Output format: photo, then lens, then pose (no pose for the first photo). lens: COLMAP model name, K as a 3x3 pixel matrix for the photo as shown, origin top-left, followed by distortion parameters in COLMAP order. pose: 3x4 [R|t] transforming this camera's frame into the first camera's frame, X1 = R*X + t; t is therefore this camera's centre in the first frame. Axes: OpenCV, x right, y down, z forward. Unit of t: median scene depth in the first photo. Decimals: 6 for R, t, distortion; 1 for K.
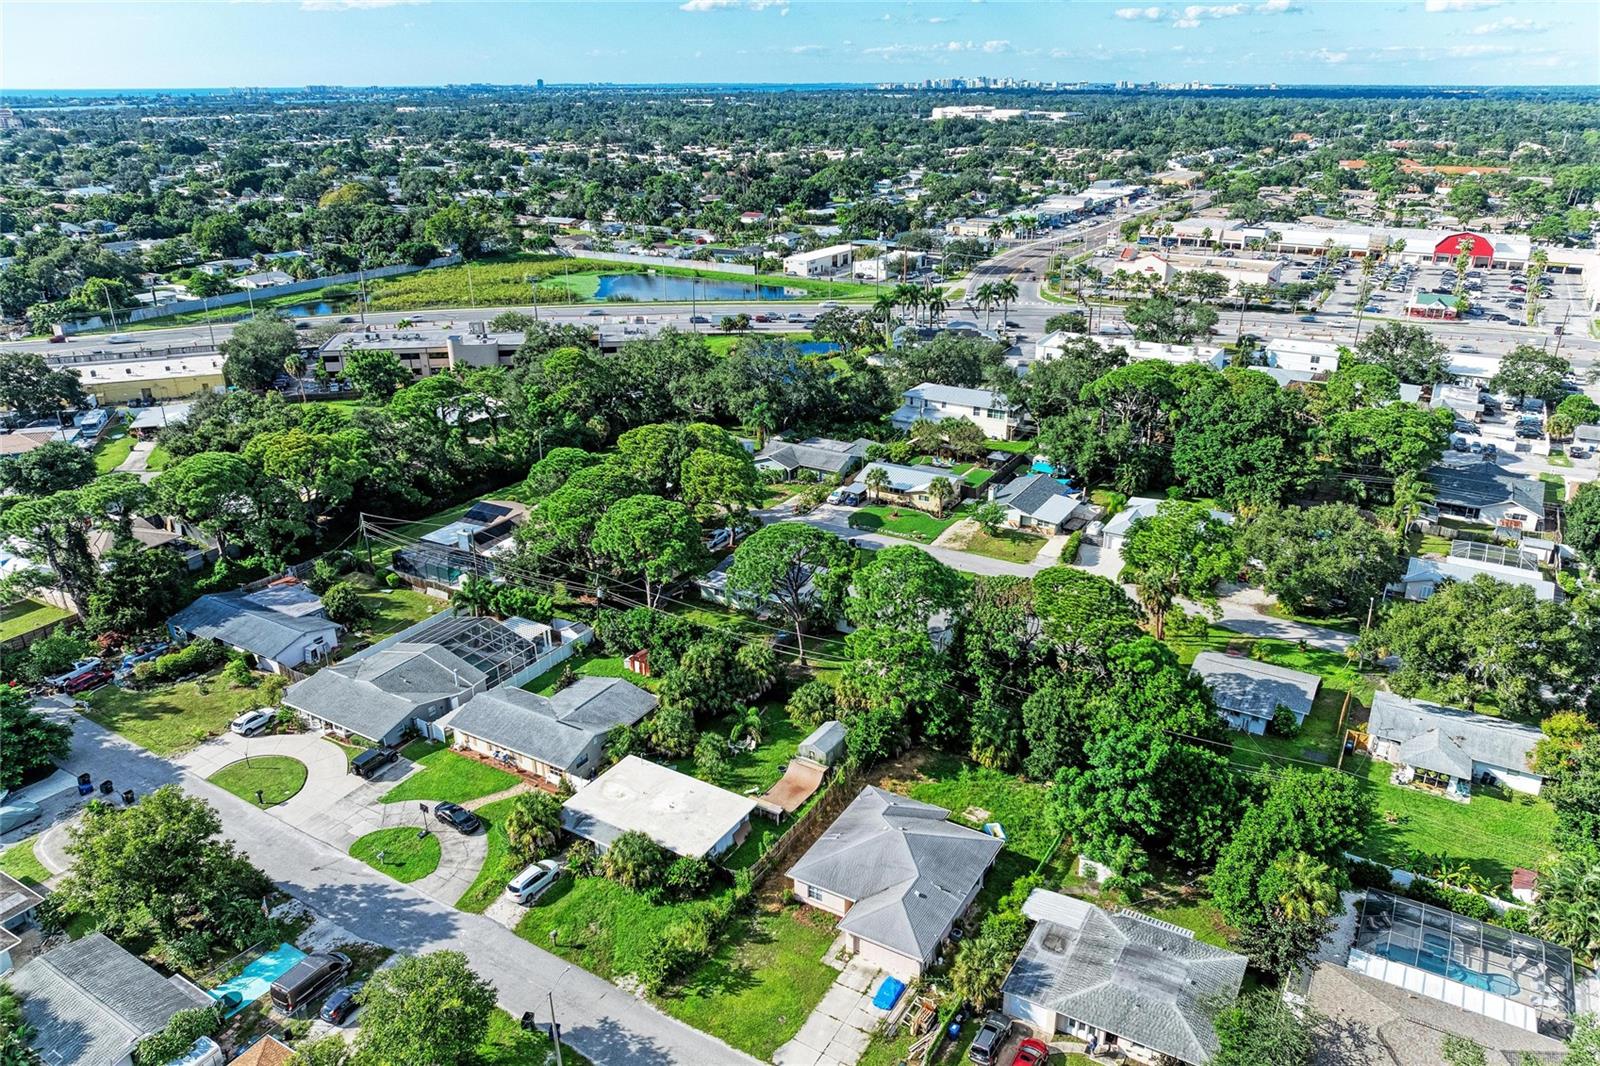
lens RADIAL K [[1111.3, 0, 800.0], [0, 1111.3, 533.0], [0, 0, 1]] dist [-0.008134, -0.004912]
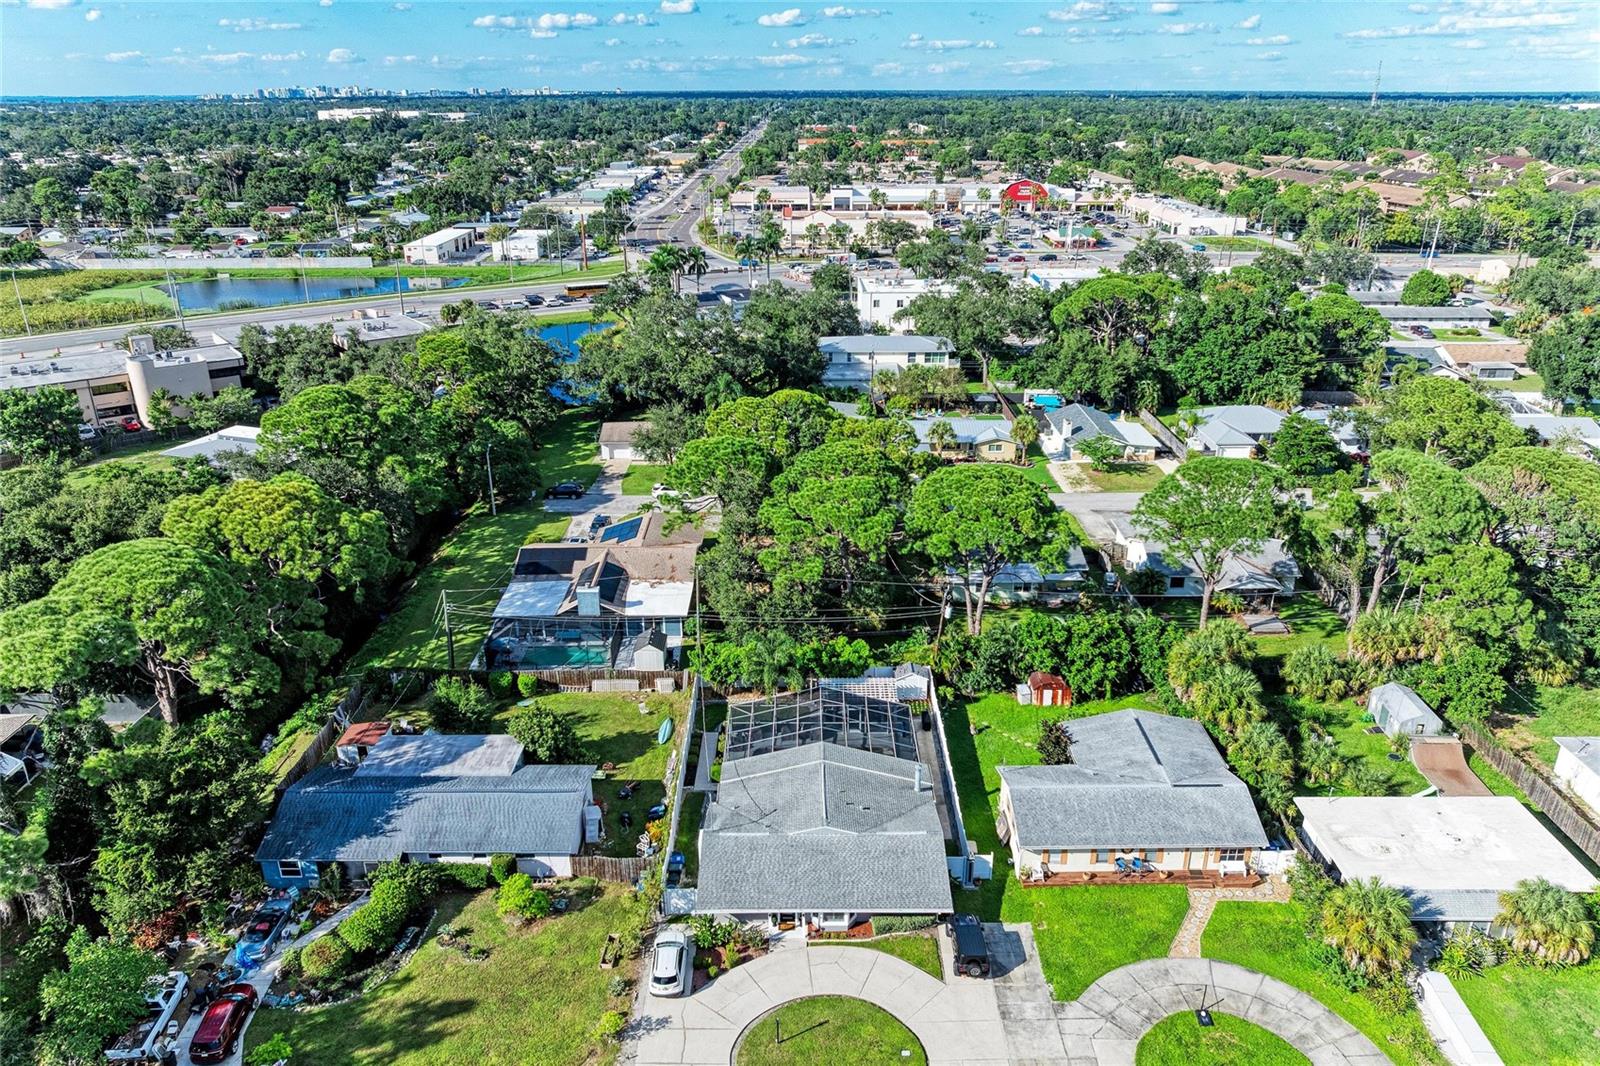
lens RADIAL K [[1119.9, 0, 800.0], [0, 1119.9, 533.0], [0, 0, 1]] dist [-0.019576, -0.002255]
pose [[0.858900, -0.188966, 0.476006, -0.368644], [0.193330, 0.980305, 0.040321, -0.025824], [-0.474250, 0.057395, 0.878517, 0.268175]]
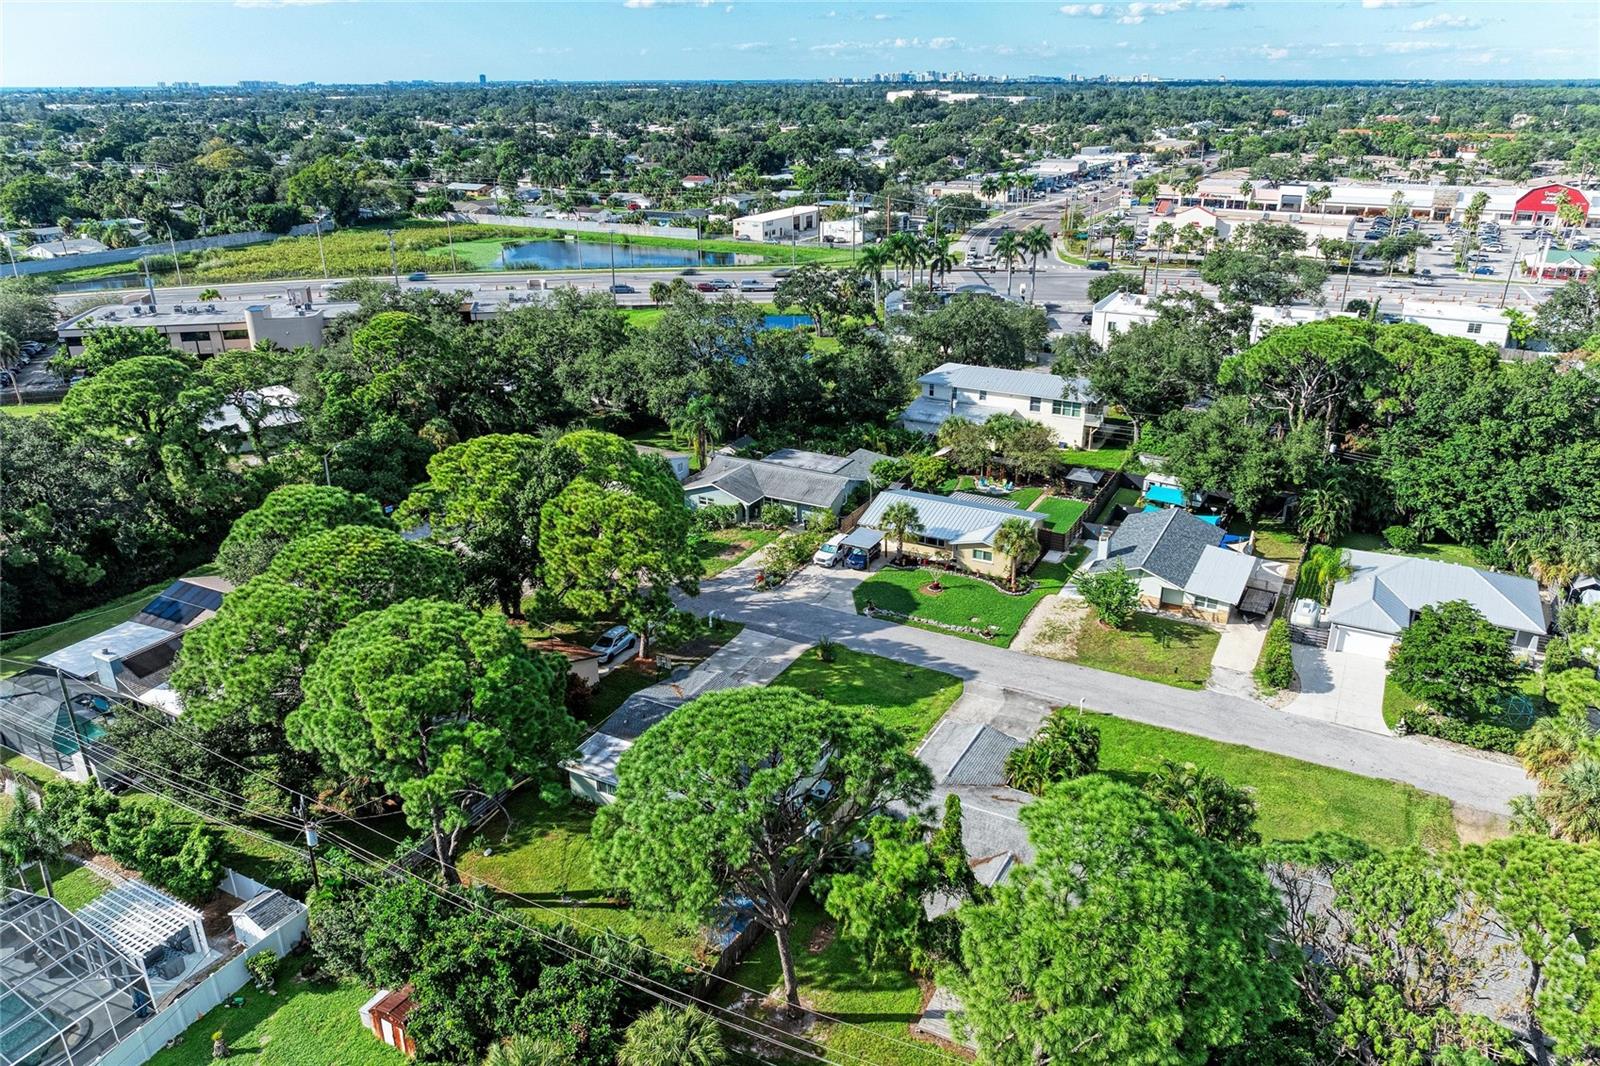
lens RADIAL K [[1119.9, 0, 800.0], [0, 1119.9, 533.0], [0, 0, 1]] dist [-0.019576, -0.002255]
pose [[0.999066, -0.016793, 0.039809, -0.004925], [0.016762, 0.999859, 0.001118, -0.037791], [-0.039822, -0.000449, 0.999207, 0.355449]]
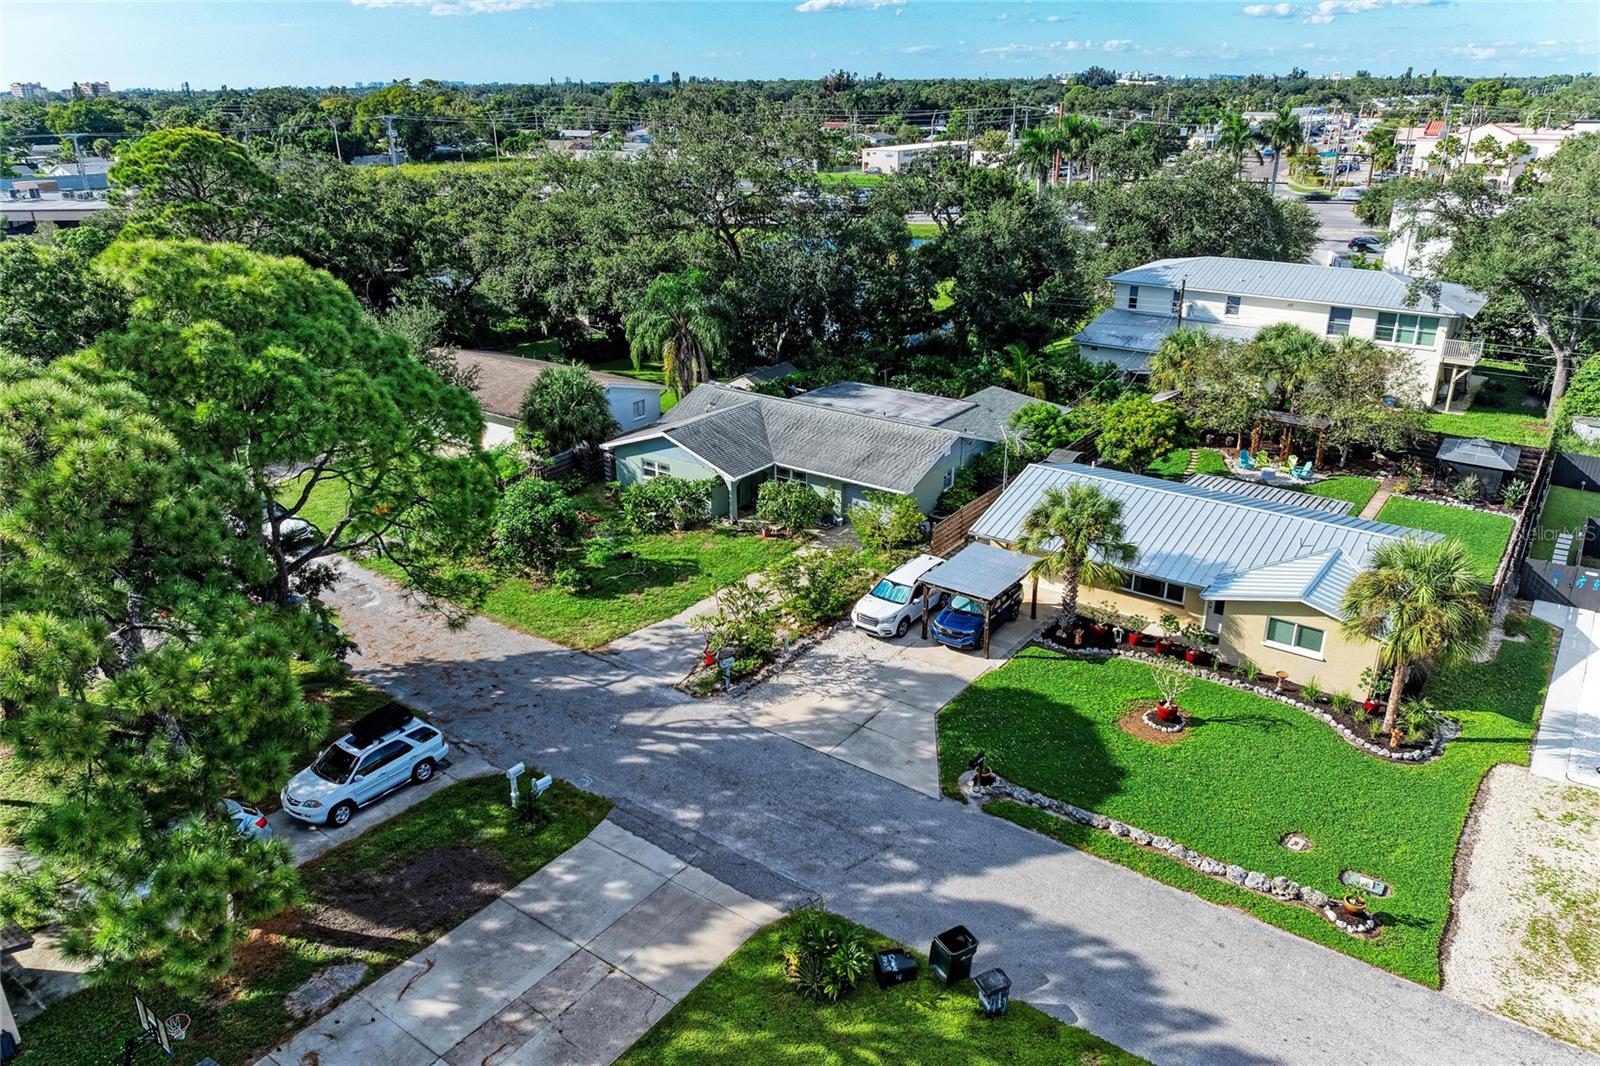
lens RADIAL K [[1119.9, 0, 800.0], [0, 1119.9, 533.0], [0, 0, 1]] dist [-0.019576, -0.002255]
pose [[0.995338, 0.033835, -0.090316, 0.029199], [-0.033906, 0.999425, 0.000752, -0.040269], [0.090290, 0.002313, 0.995913, 0.651253]]
